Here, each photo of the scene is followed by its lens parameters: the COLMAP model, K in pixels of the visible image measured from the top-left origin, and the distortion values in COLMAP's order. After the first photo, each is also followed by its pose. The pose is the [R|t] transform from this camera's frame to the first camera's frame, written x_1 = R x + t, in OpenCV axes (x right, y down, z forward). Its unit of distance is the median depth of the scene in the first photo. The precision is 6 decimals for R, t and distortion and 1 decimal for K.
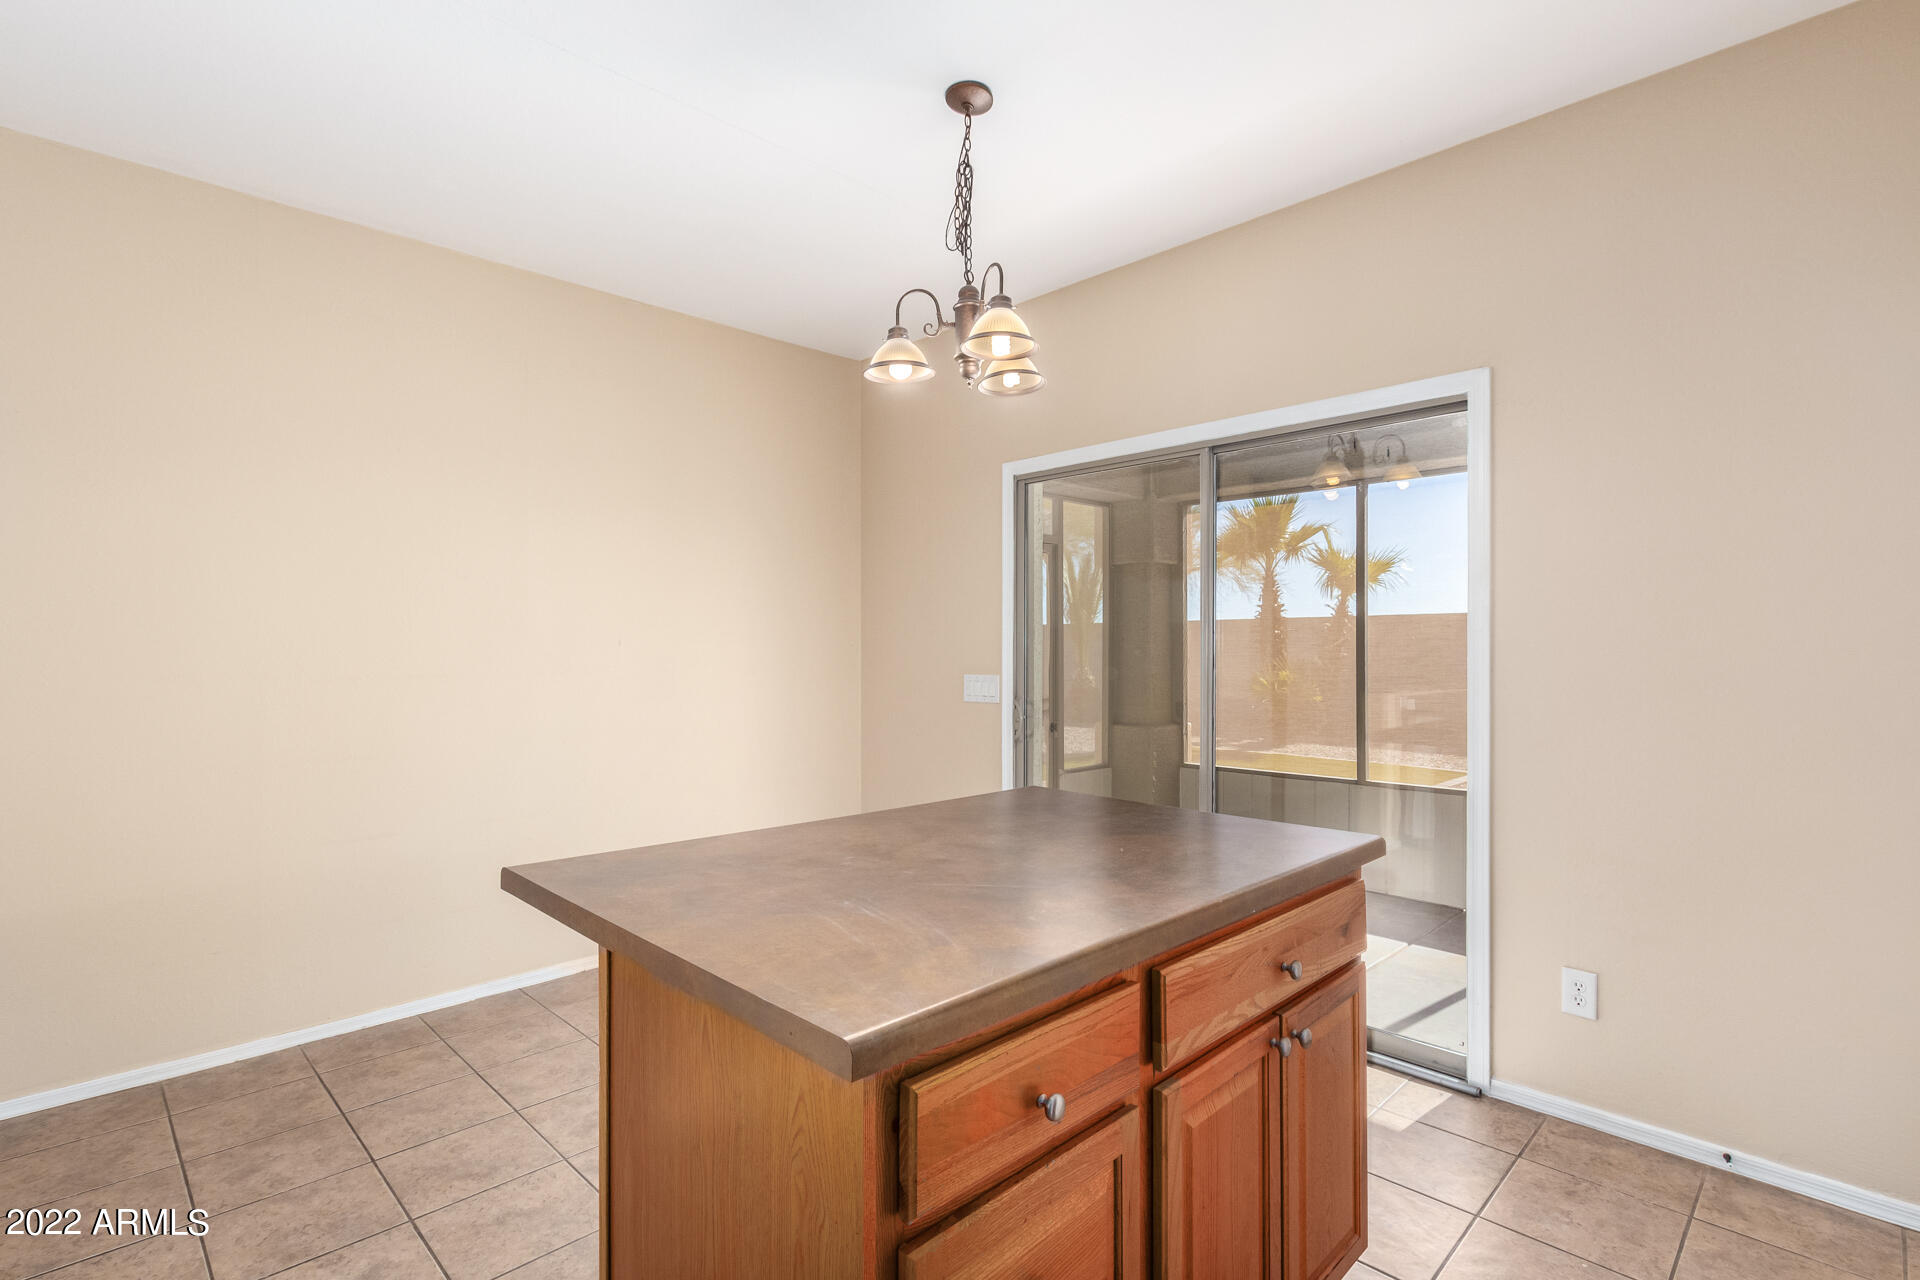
lens RADIAL K [[902.5, 0, 964.7], [0, 902.5, 649.2], [0, 0, 1]] dist [0.014745, -0.003106]
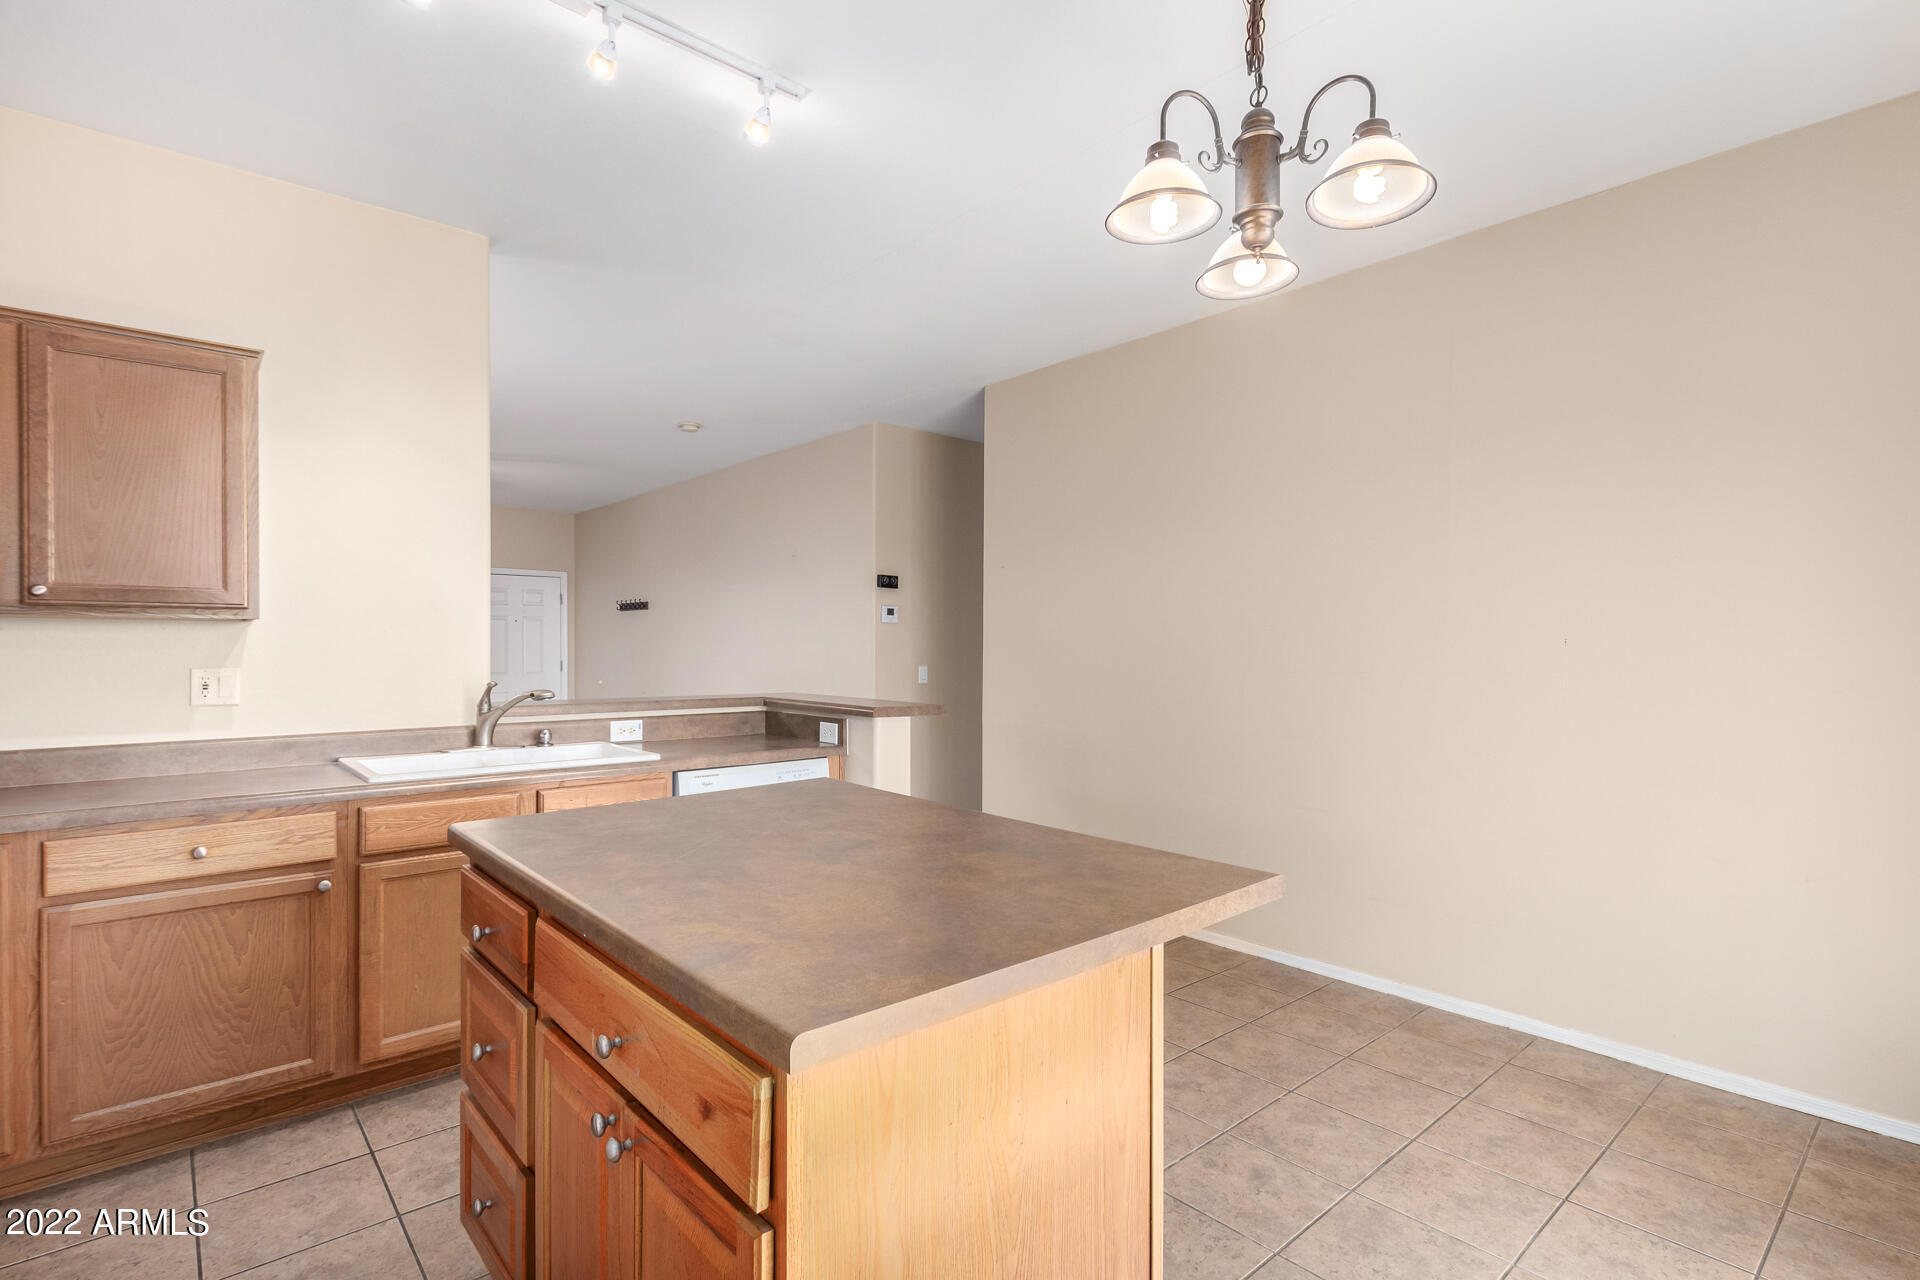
lens RADIAL K [[902.5, 0, 962.9], [0, 902.5, 656.2], [0, 0, 1]] dist [0.014745, -0.003106]
pose [[-0.071283, 0.013504, -0.997365, 0.576315], [0.002092, 0.999908, 0.013389, -0.009297], [0.997454, -0.001132, -0.071304, 0.677383]]
